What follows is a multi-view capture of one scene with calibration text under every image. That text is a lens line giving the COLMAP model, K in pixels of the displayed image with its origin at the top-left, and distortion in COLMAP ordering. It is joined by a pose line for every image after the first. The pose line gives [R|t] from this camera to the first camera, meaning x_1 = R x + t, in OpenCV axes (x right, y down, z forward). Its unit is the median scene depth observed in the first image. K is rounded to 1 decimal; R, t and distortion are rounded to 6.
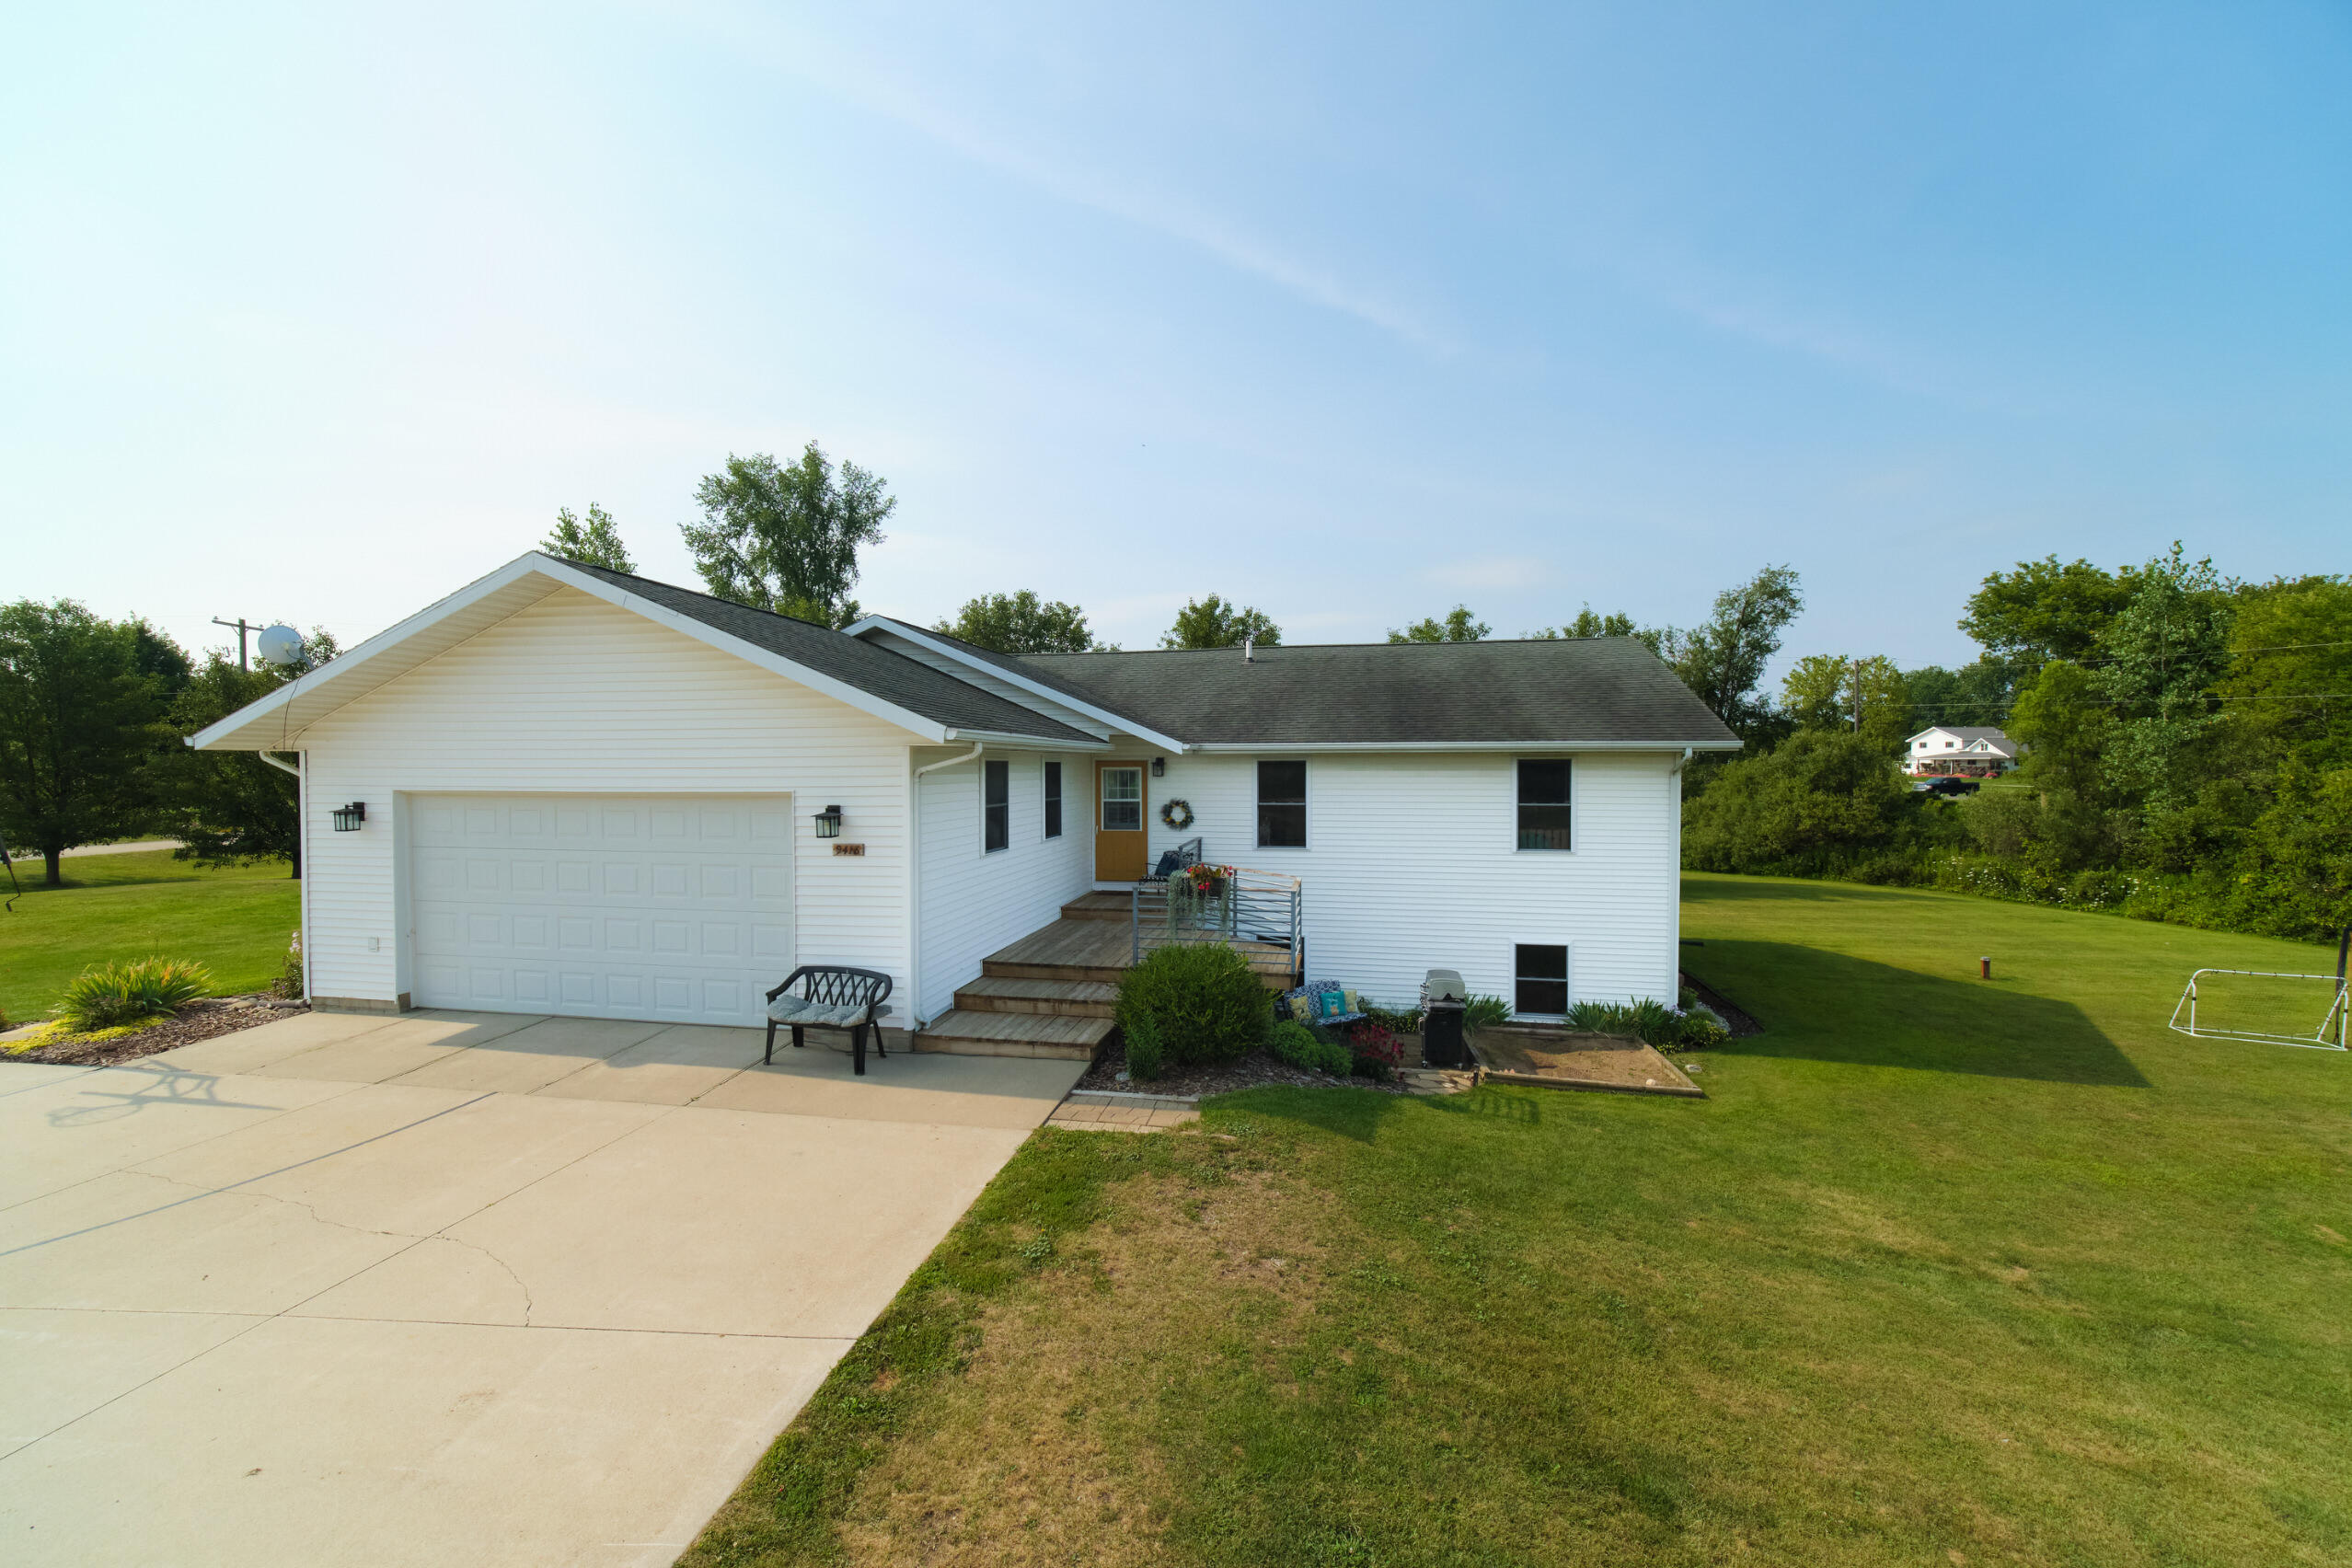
lens RADIAL K [[925.6, 0, 1176.0], [0, 925.6, 784.0], [0, 0, 1]] dist [-0.000974, 0.000020]
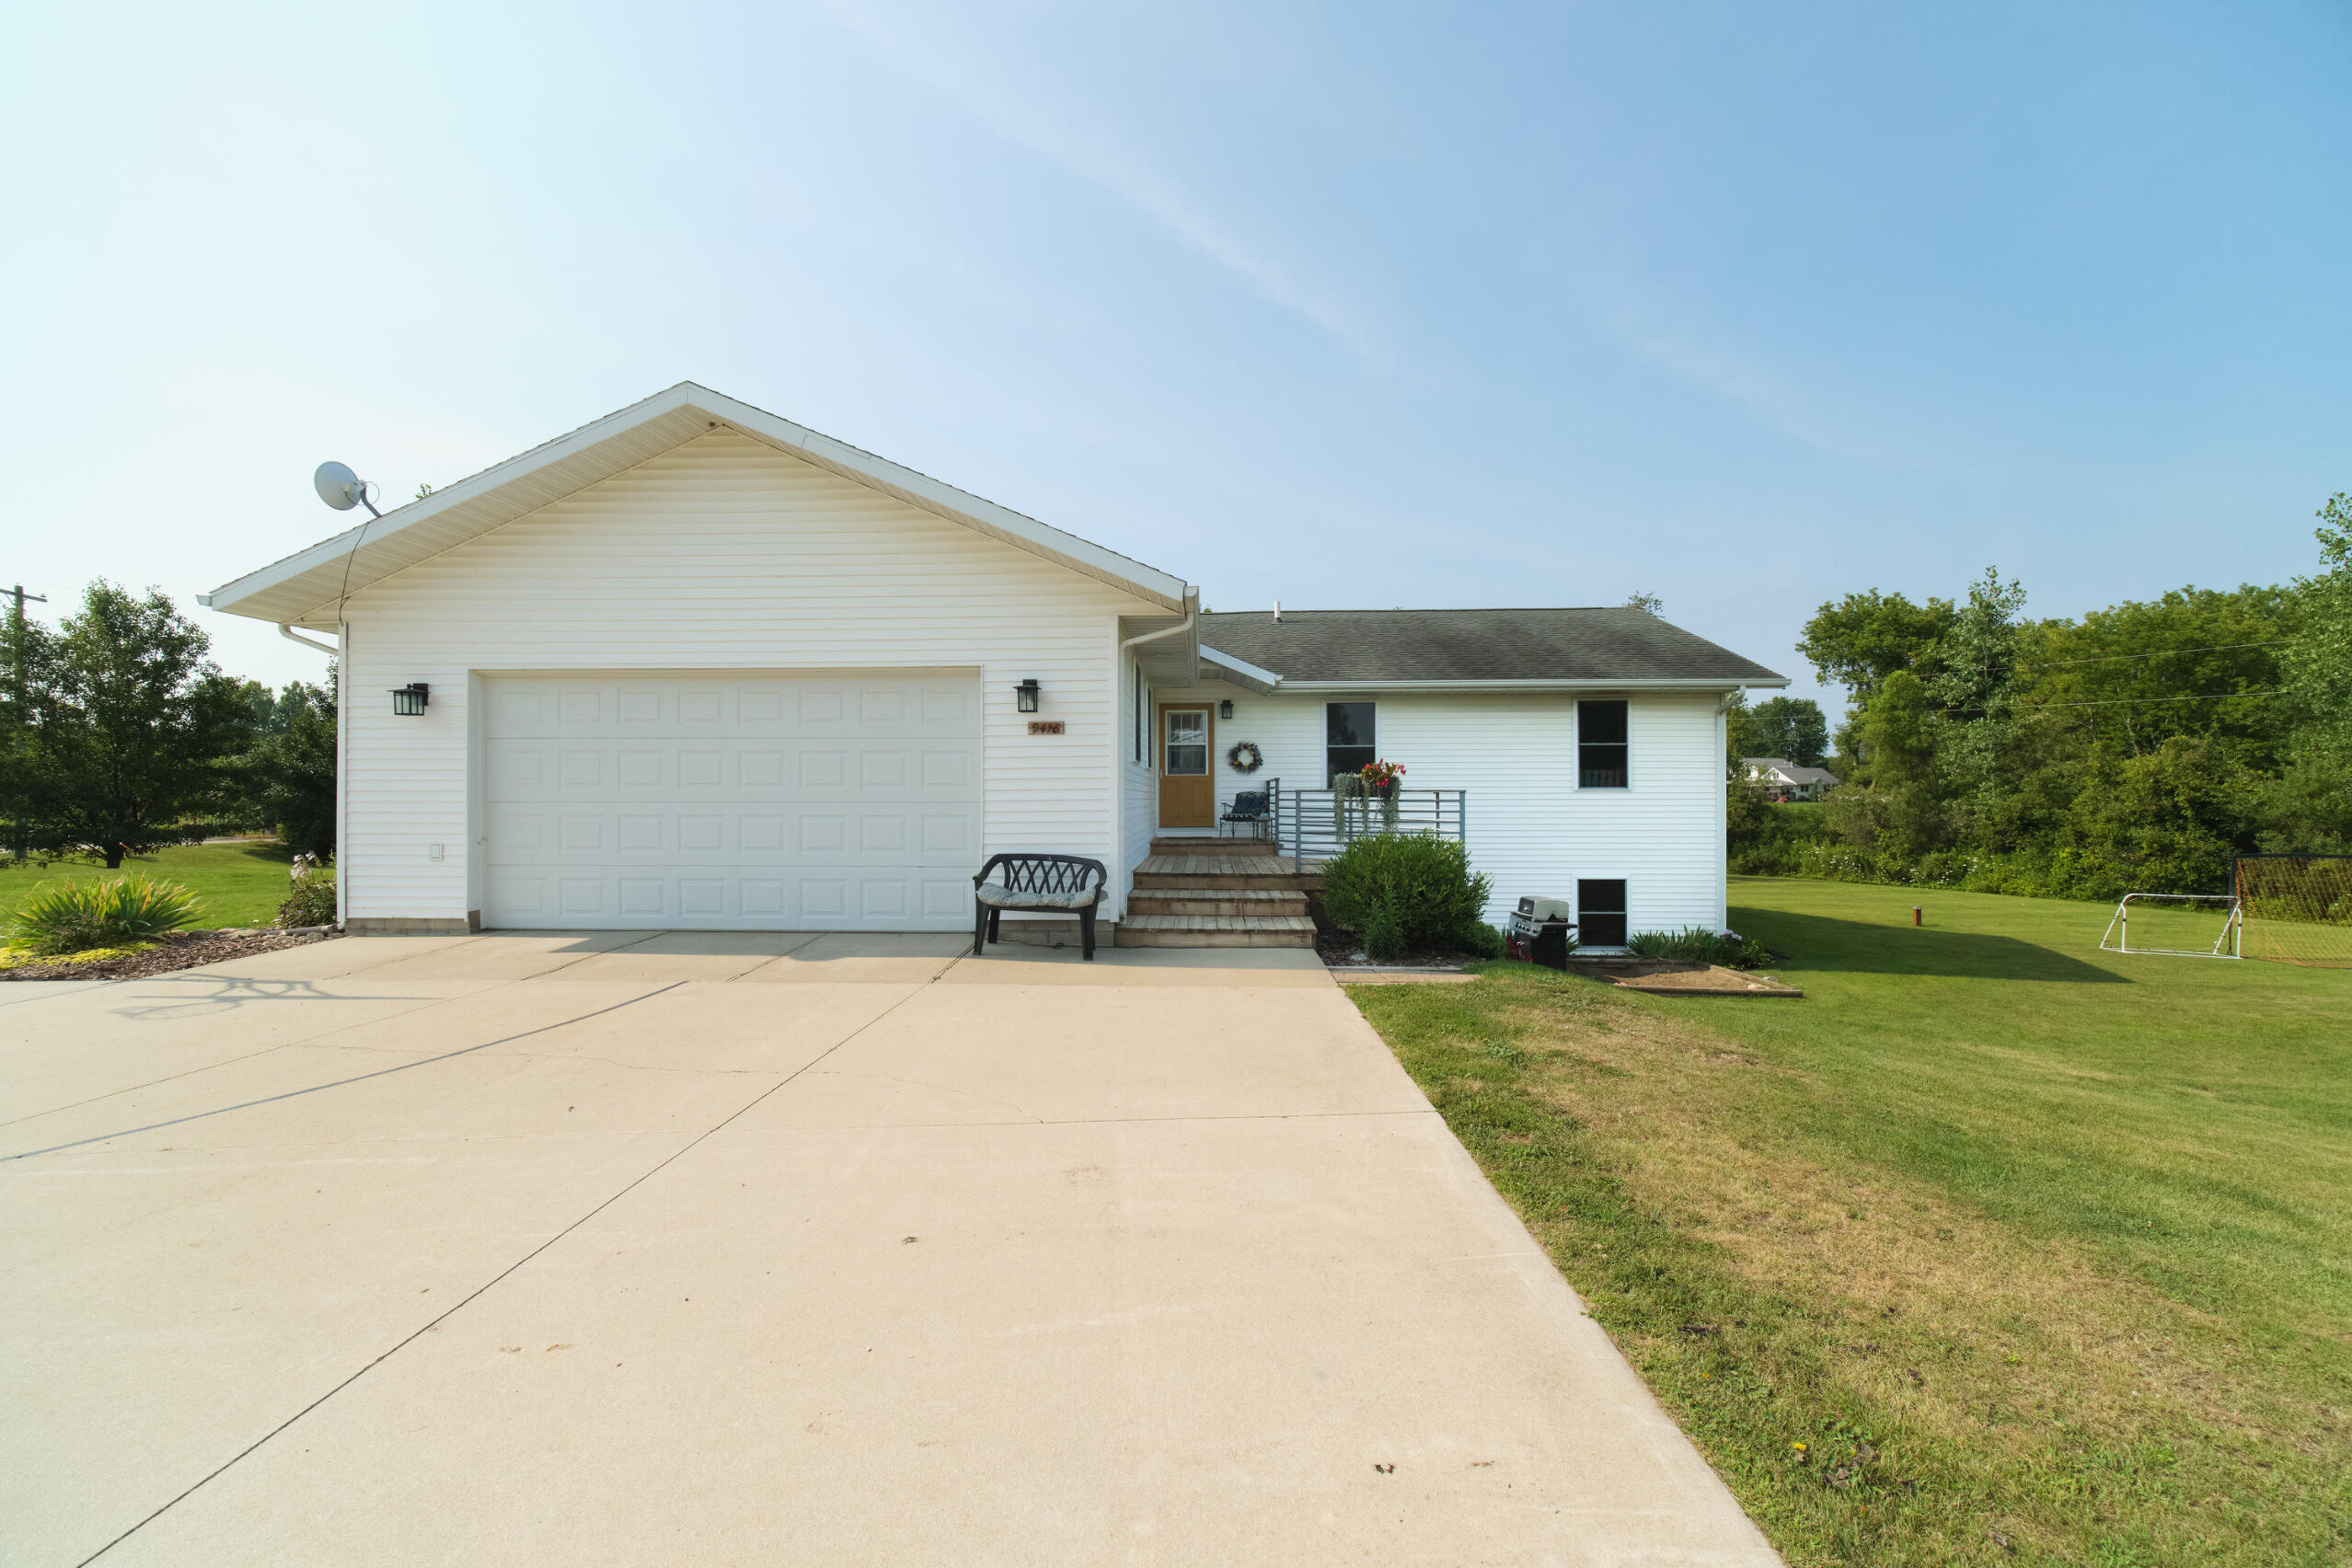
lens RADIAL K [[915.4, 0, 1171.4], [0, 915.4, 799.0], [0, 0, 1]] dist [-0.002091, -0.000100]
pose [[0.989015, -0.000204, 0.147817, -0.219510], [0.003353, 0.999773, -0.021054, 0.096857], [-0.147779, 0.021319, 0.988791, 0.050139]]
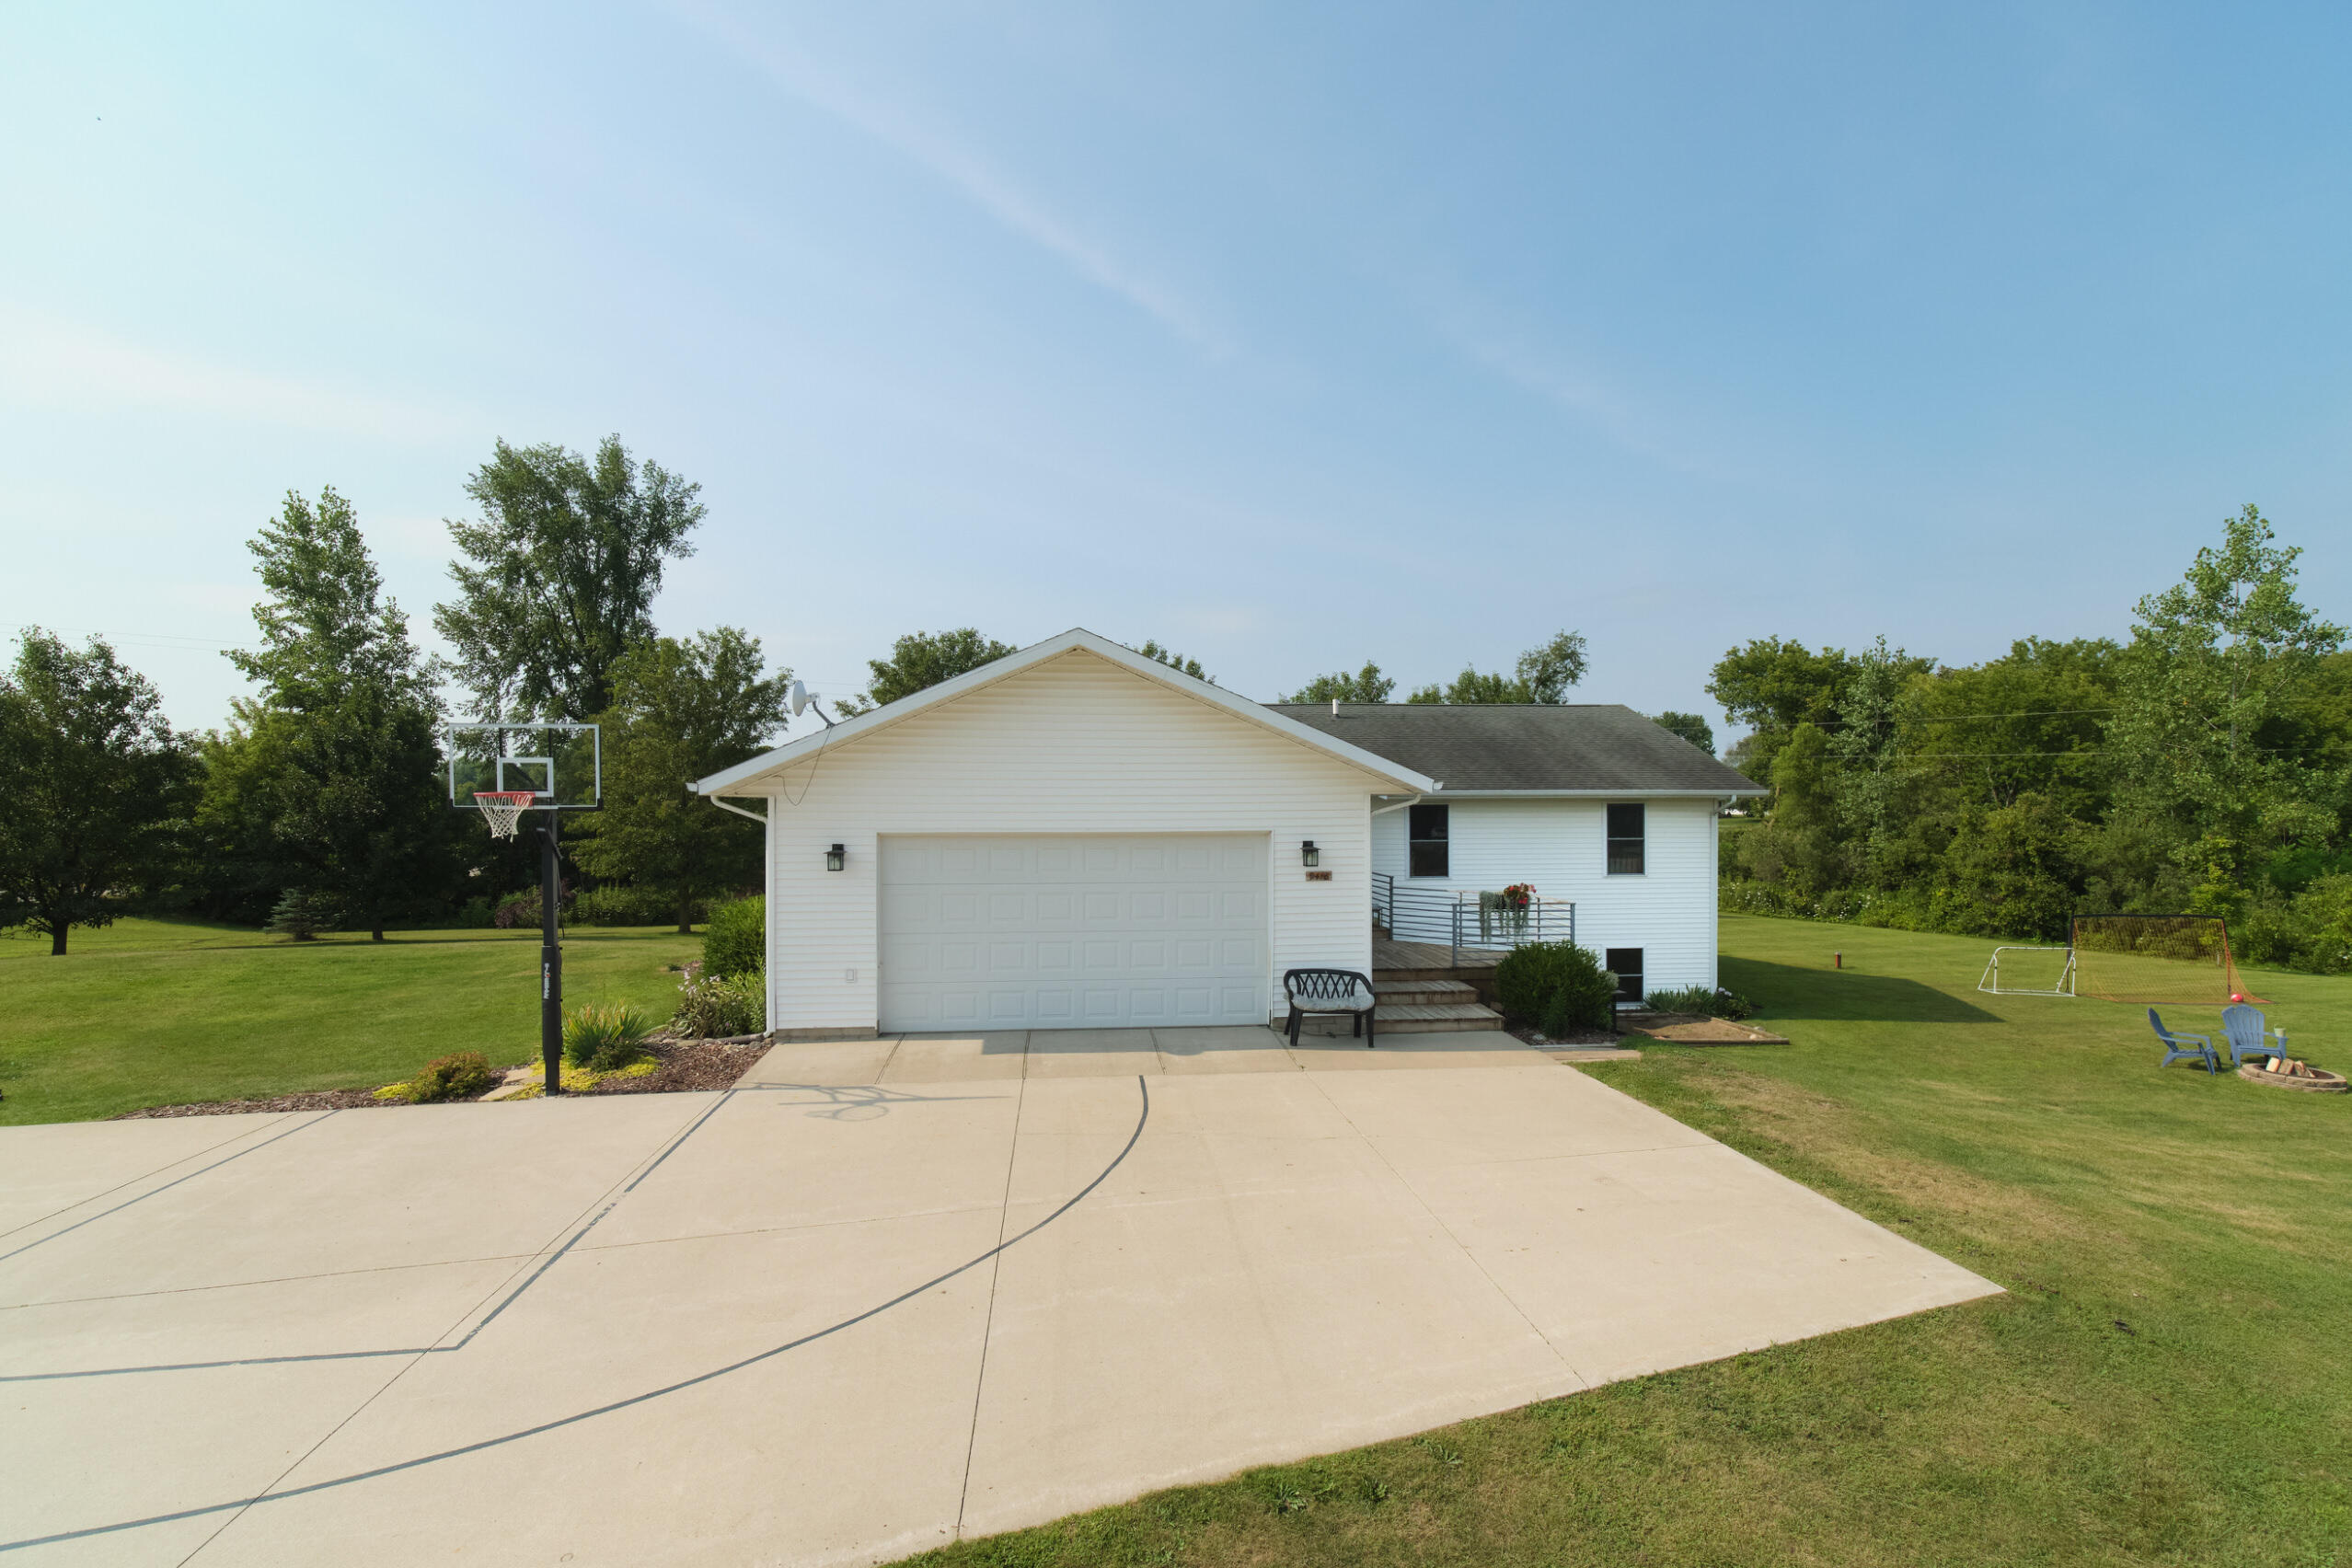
lens RADIAL K [[1006.5, 0, 1166.8], [0, 1006.5, 820.4], [0, 0, 1]] dist [0.009592, -0.011719]
pose [[0.960925, -0.004866, 0.276765, -0.560978], [0.007178, 0.999947, -0.007343, 0.002074], [-0.276715, 0.009043, 0.960910, -0.158117]]
